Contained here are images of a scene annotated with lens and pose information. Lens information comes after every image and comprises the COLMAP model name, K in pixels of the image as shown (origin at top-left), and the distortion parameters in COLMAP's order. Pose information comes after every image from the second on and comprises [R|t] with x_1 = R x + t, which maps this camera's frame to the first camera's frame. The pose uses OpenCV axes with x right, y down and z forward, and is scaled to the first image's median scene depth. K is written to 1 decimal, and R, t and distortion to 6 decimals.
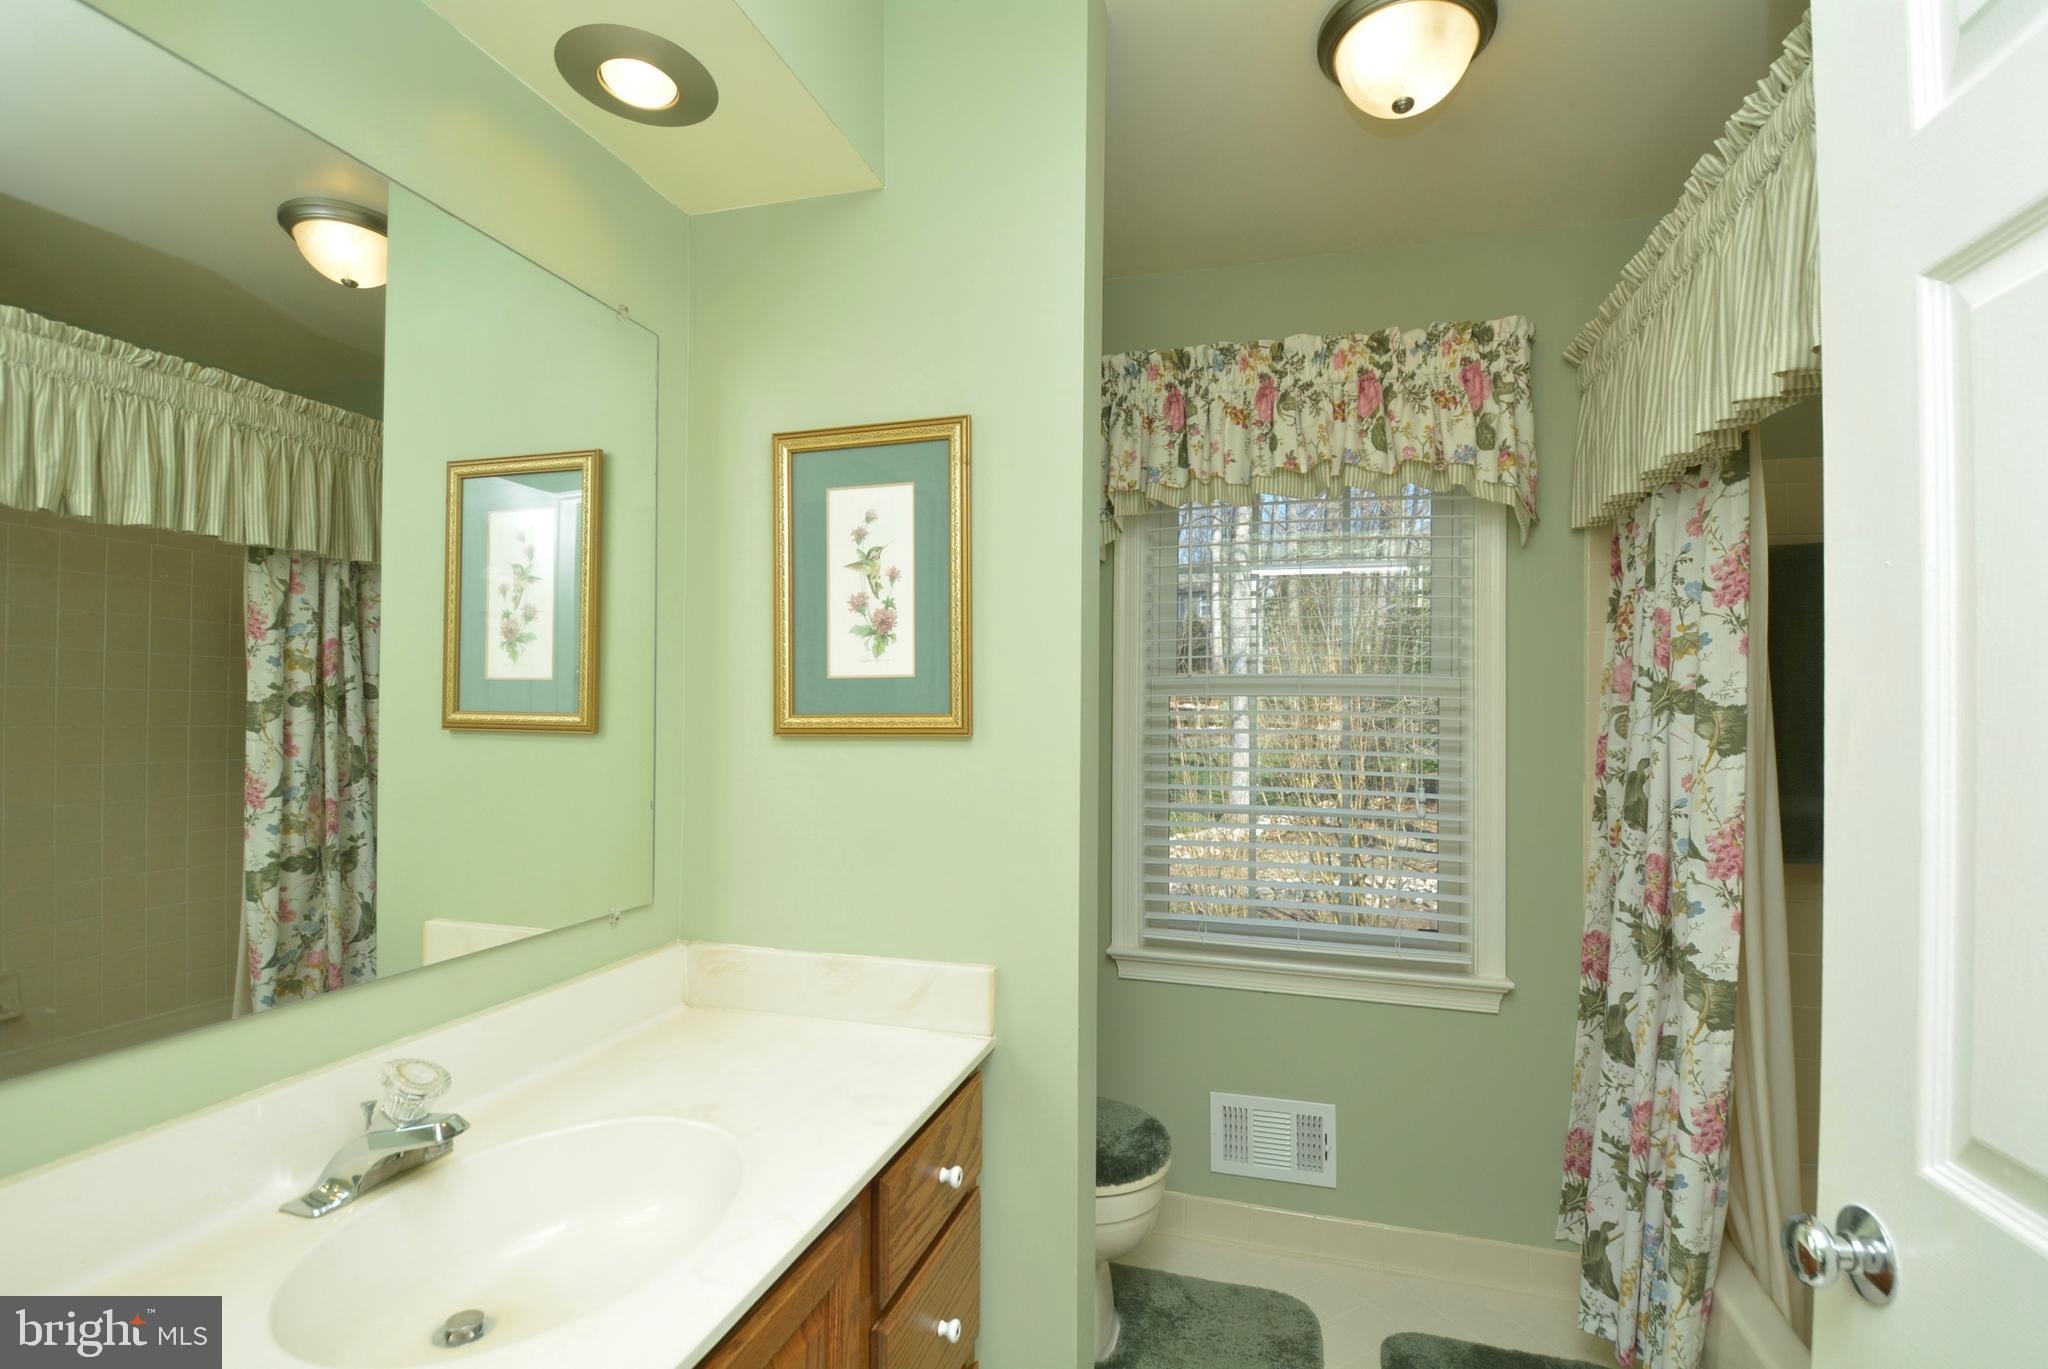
lens RADIAL K [[893.7, 0, 1030.3], [0, 893.7, 703.6], [0, 0, 1]] dist [0.008066, -0.016706]
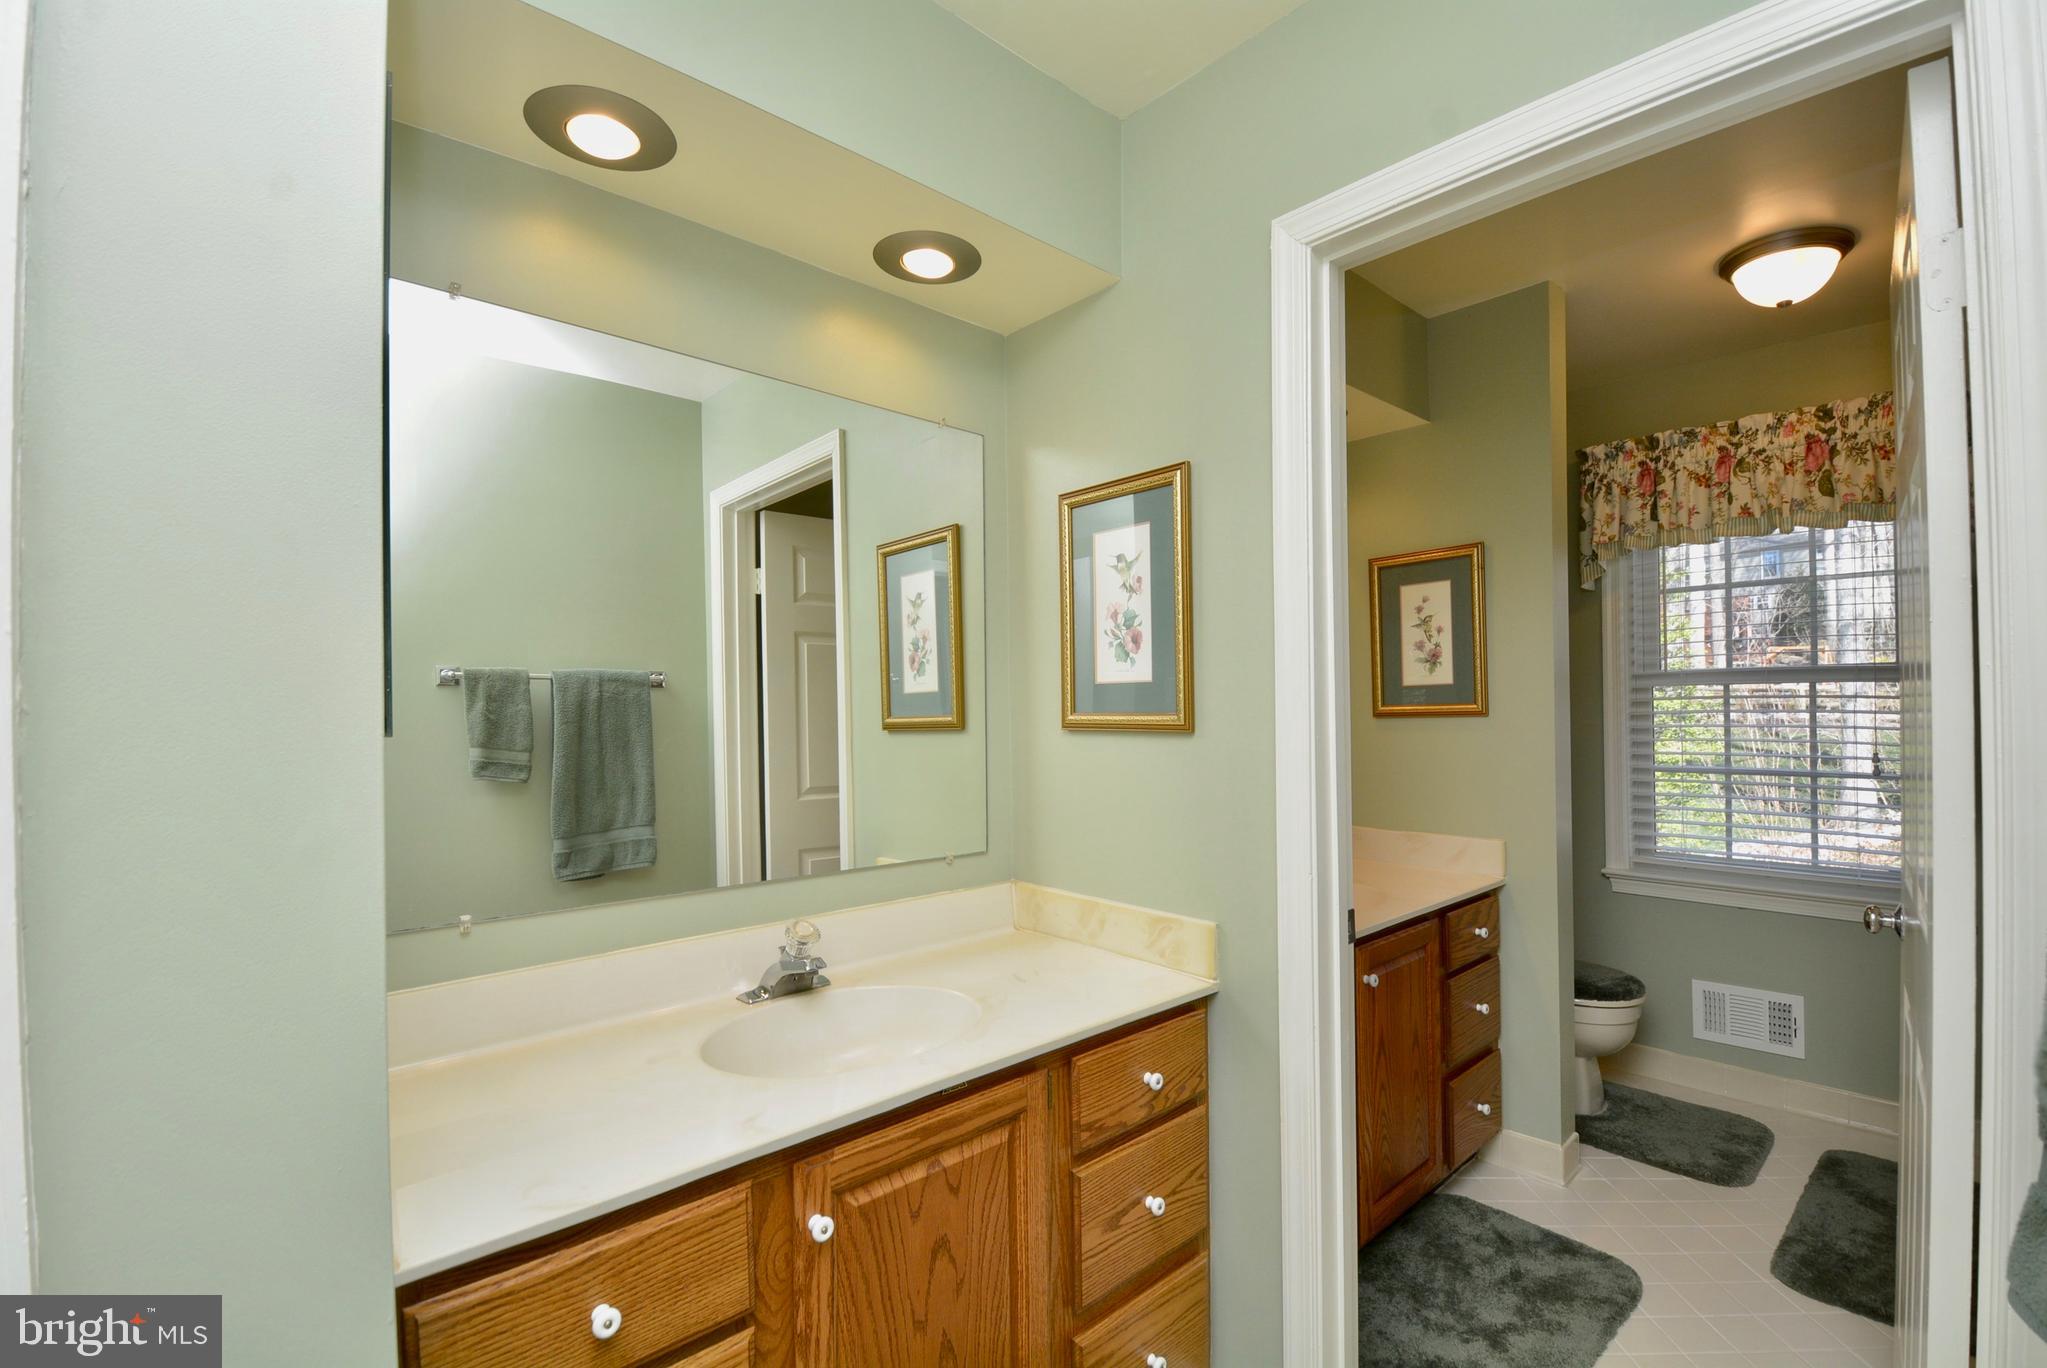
lens RADIAL K [[893.3, 0, 1054.3], [0, 893.3, 710.3], [0, 0, 1]] dist [0.008066, -0.016706]
pose [[0.865162, -0.021404, -0.501035, 0.055926], [0.026898, 0.999631, 0.003742, -0.002857], [0.500770, -0.016714, 0.865419, -0.691399]]
